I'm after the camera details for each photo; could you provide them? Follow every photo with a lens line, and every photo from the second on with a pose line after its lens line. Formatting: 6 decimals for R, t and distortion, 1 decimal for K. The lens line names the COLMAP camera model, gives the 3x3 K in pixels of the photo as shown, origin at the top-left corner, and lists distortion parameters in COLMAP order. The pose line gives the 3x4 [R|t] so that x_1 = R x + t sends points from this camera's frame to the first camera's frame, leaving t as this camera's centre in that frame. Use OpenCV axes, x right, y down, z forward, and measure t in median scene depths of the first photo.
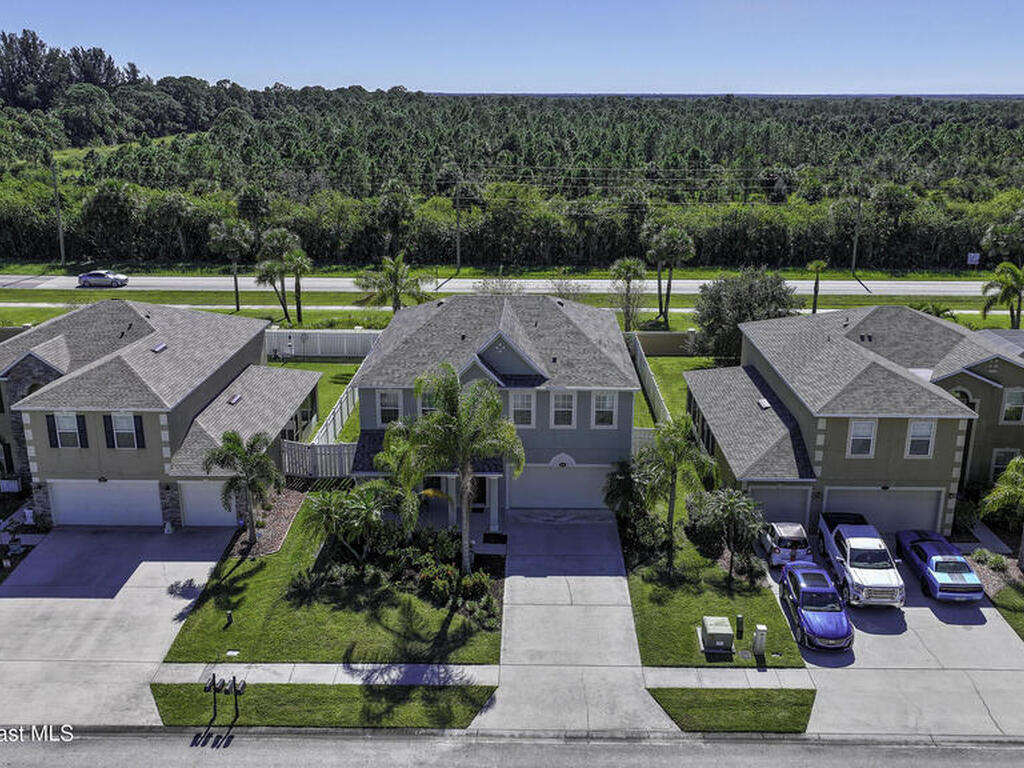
lens RADIAL K [[960.3, 0, 511.1], [0, 960.3, 385.5], [0, 0, 1]] dist [0.013110, 0.000000]
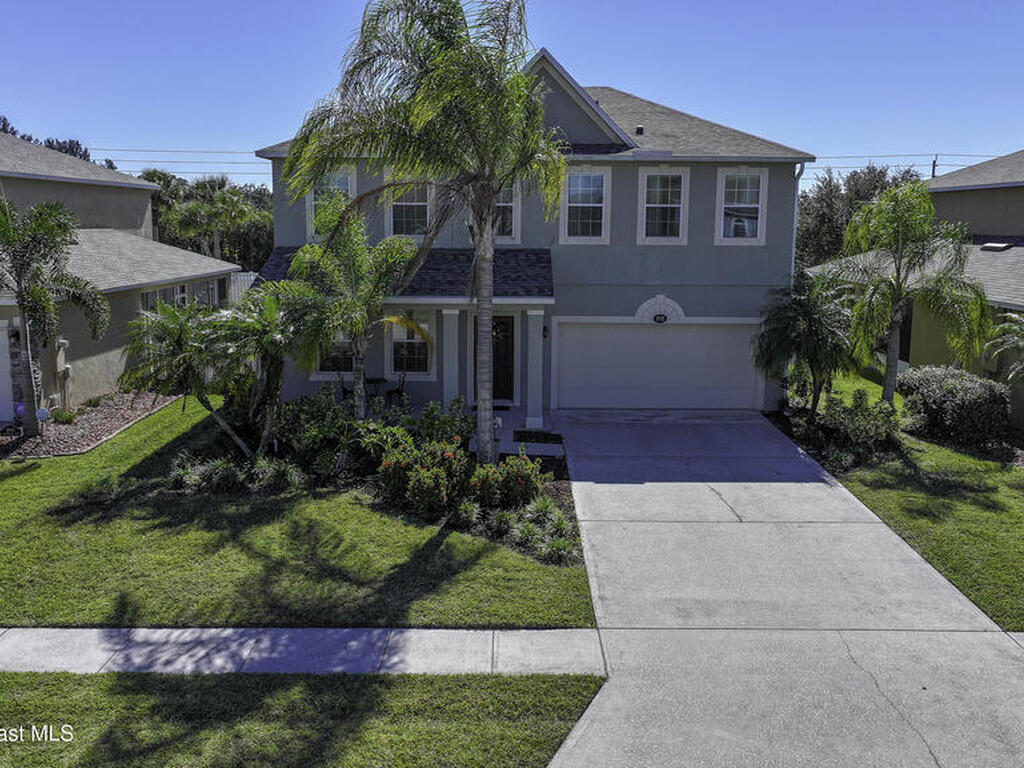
lens RADIAL K [[960.3, 0, 518.8], [0, 960.3, 381.4], [0, 0, 1]] dist [0.013110, 0.000000]
pose [[0.999663, 0.001639, 0.025888, -0.043385], [0.001856, 0.990924, -0.134409, 0.218754], [-0.025874, 0.134412, 0.990588, 0.568354]]
